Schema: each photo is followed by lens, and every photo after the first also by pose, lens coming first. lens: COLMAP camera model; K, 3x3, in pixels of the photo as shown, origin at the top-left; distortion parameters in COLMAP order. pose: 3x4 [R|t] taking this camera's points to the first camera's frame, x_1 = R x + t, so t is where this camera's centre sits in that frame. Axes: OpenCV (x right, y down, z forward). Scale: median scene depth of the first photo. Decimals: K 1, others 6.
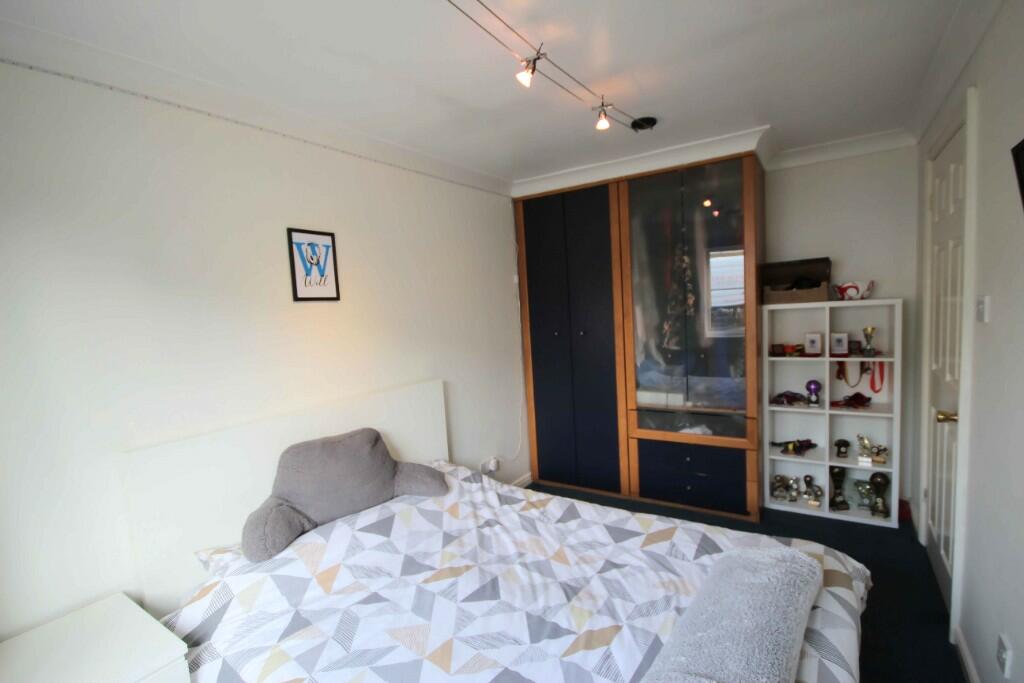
lens RADIAL K [[471.4, 0, 516.4], [0, 471.4, 343.4], [0, 0, 1]] dist [-0.000018, -0.000308]
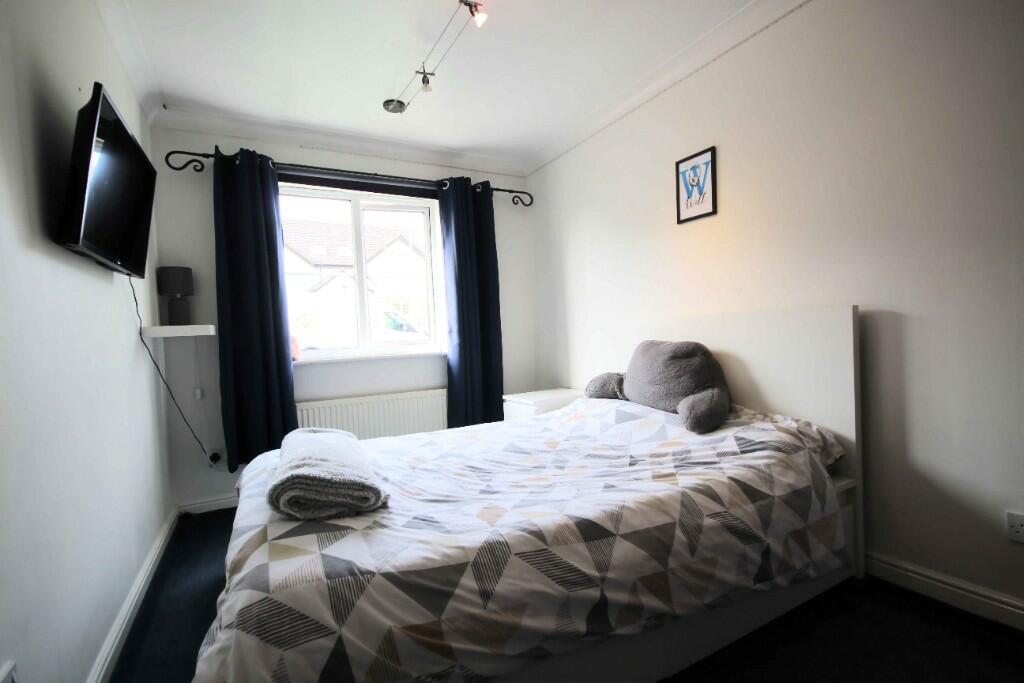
lens RADIAL K [[471.4, 0, 515.7], [0, 471.4, 341.1], [0, 0, 1]] dist [-0.000018, -0.000308]
pose [[-0.446383, 0.101975, -0.889013, 0.759488], [-0.010899, 0.992792, 0.119351, 0.062764], [0.894776, 0.062965, -0.442054, 1.135252]]
